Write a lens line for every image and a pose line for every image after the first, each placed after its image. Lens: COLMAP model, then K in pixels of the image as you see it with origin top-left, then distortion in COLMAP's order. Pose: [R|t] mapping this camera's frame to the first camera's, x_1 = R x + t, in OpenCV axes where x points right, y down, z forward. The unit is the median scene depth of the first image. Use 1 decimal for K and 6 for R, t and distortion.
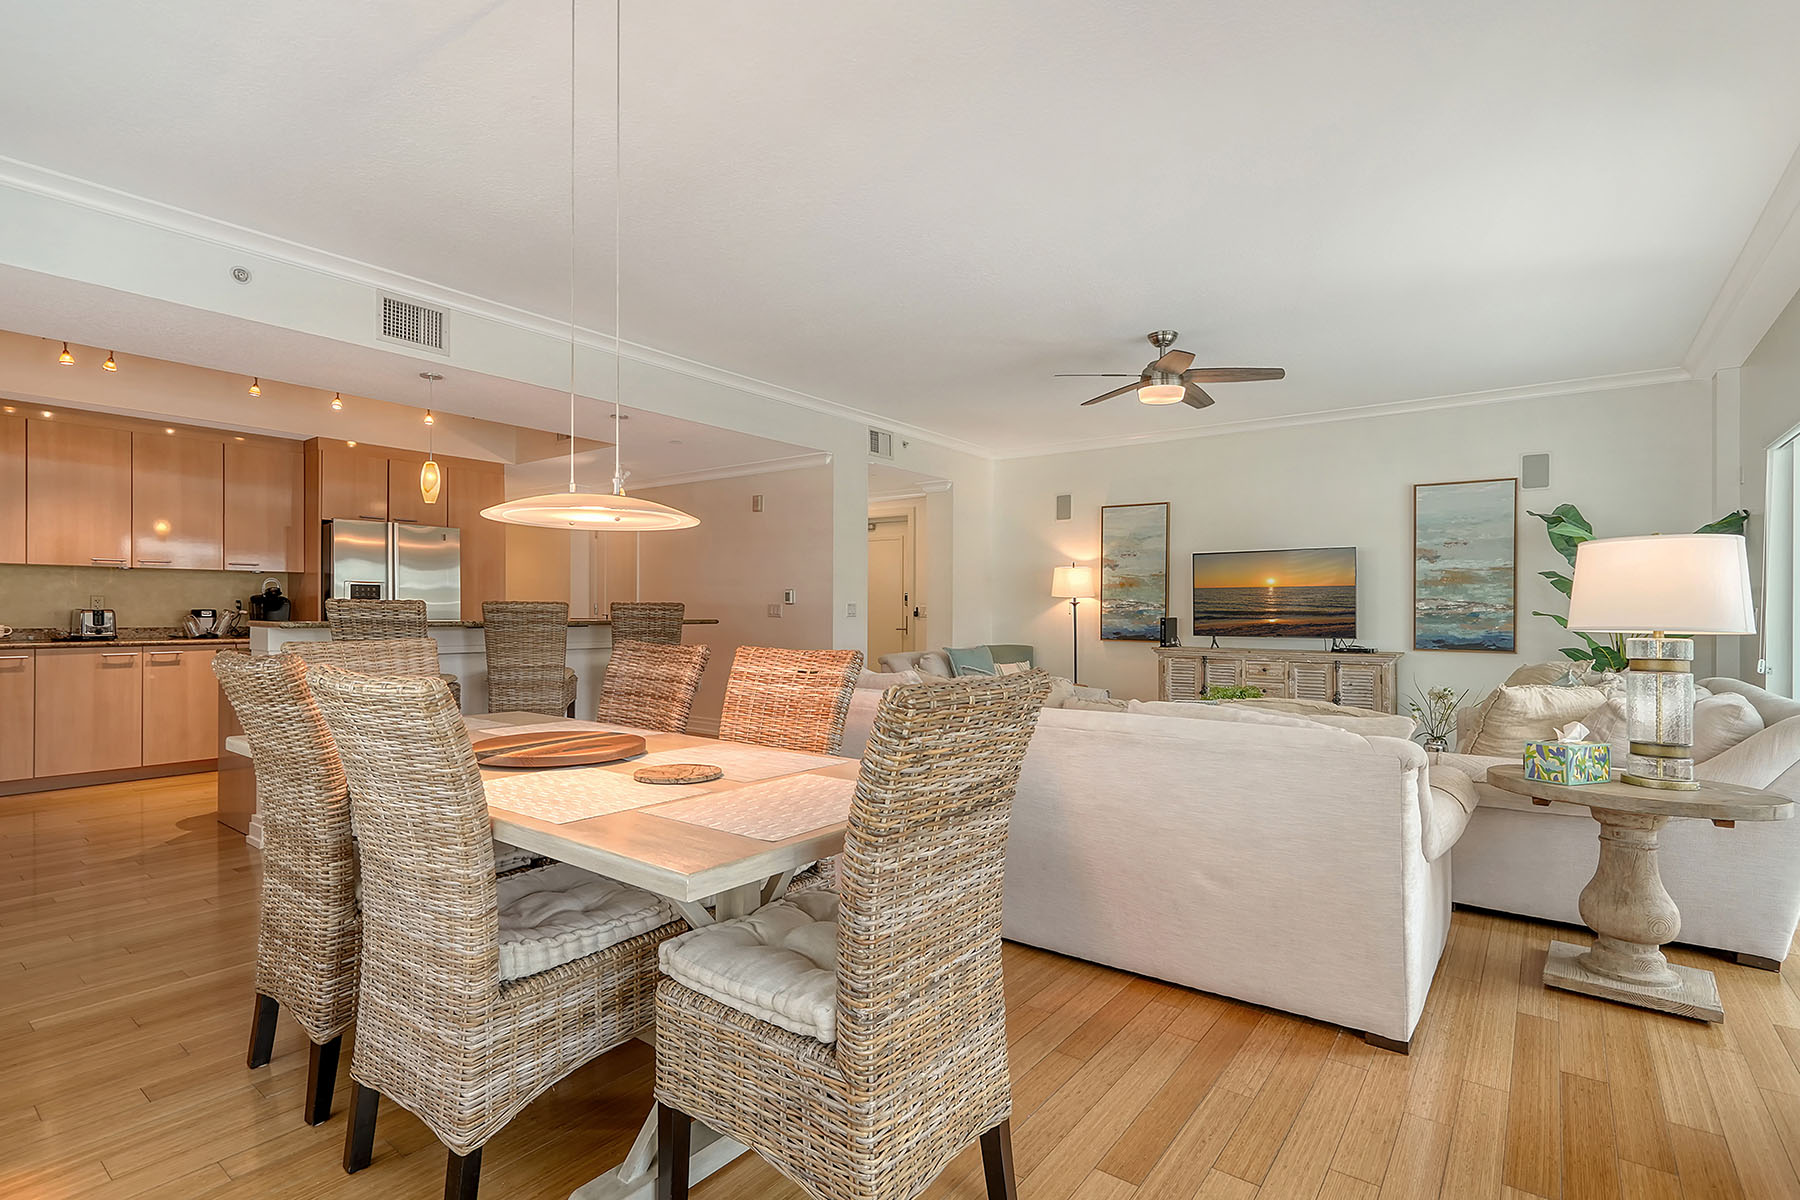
lens RADIAL K [[856.6, 0, 900.0], [0, 856.6, 600.0], [0, 0, 1]] dist [0.016038, -0.000192]
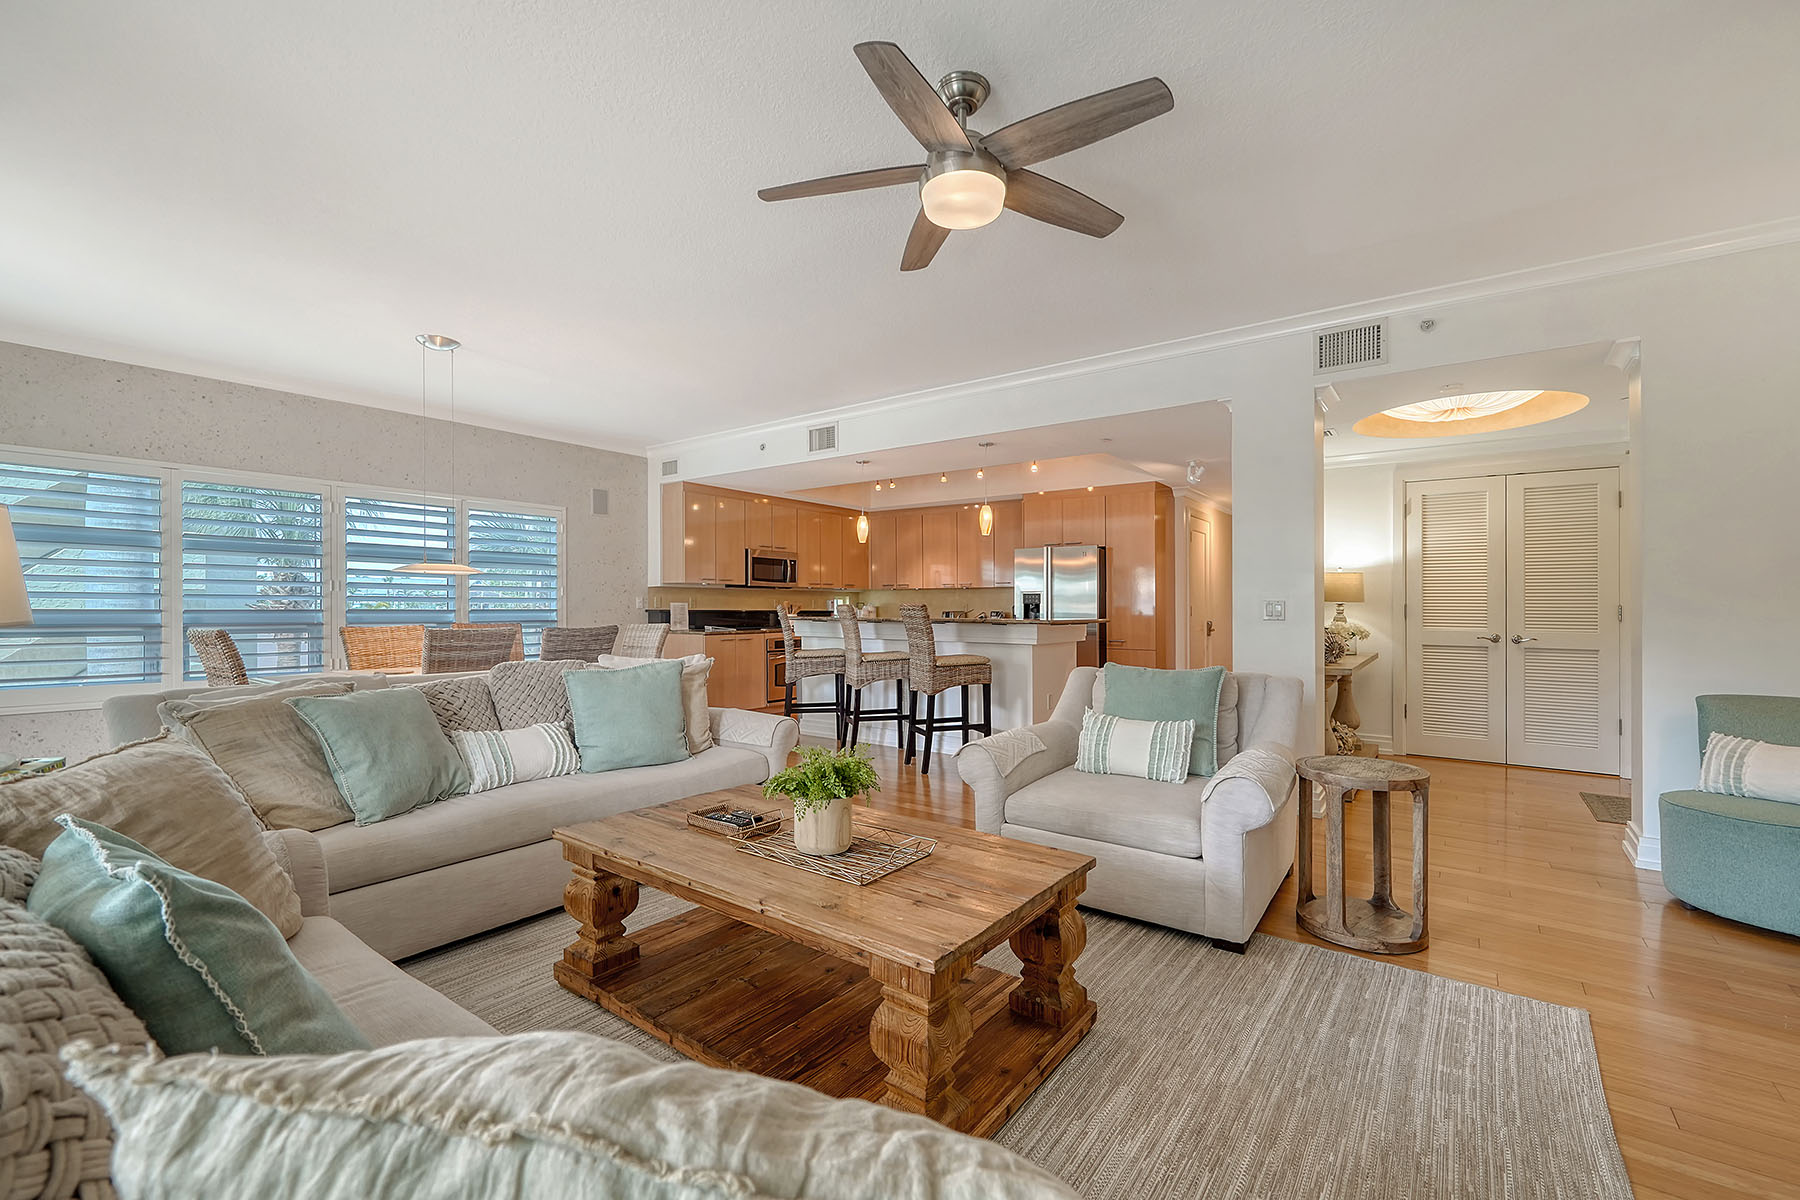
lens RADIAL K [[756.1, 0, 890.8], [0, 756.1, 594.3], [0, 0, 1]] dist [-0.001682, -0.000520]
pose [[0.021103, -0.023136, -0.999510, 0.673711], [0.011567, 0.999671, -0.022895, 0.010223], [0.999710, -0.011078, 0.021363, 0.833287]]
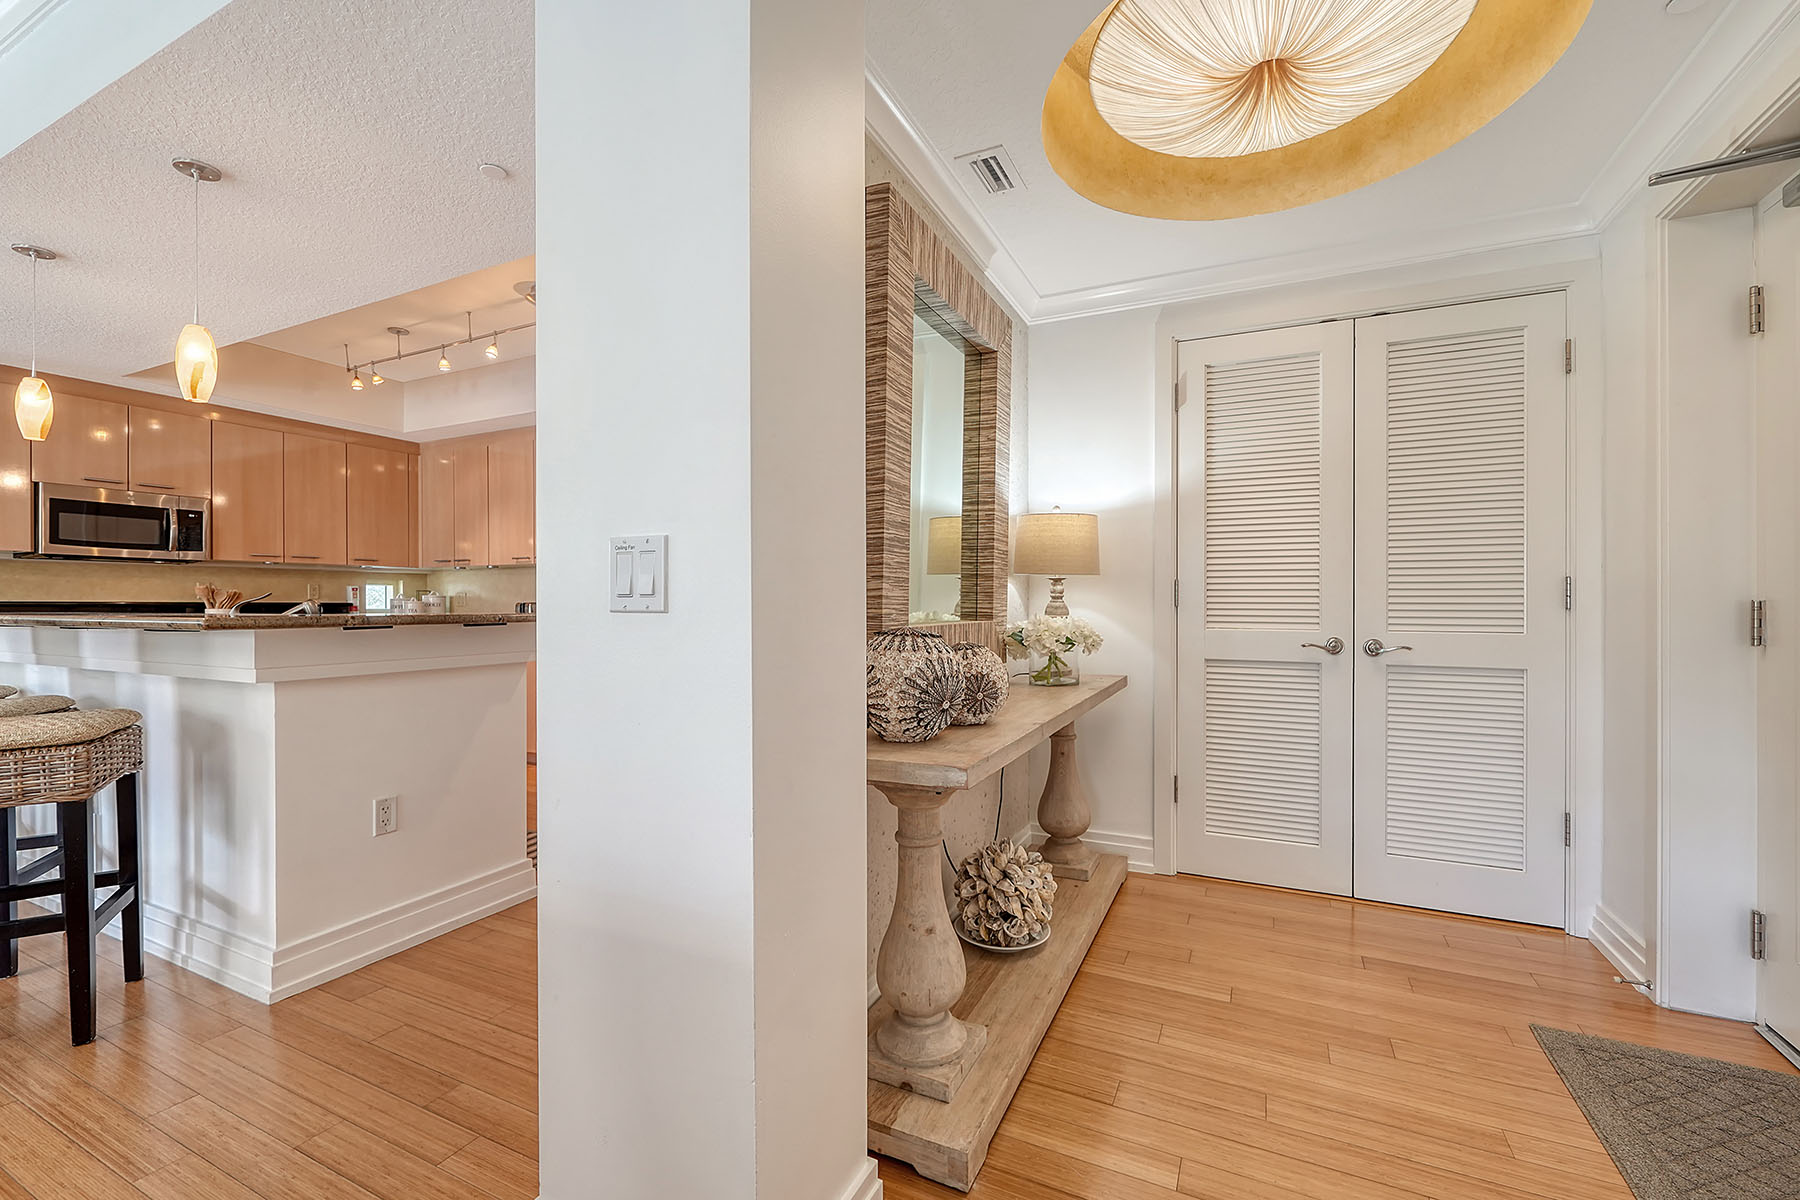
lens RADIAL K [[756.1, 0, 890.8], [0, 756.1, 594.3], [0, 0, 1]] dist [-0.001682, -0.000520]
pose [[0.195555, -0.017207, -0.980542, 0.136691], [0.017346, 0.999750, -0.014085, 0.022293], [0.980539, -0.014254, 0.195805, 1.257993]]
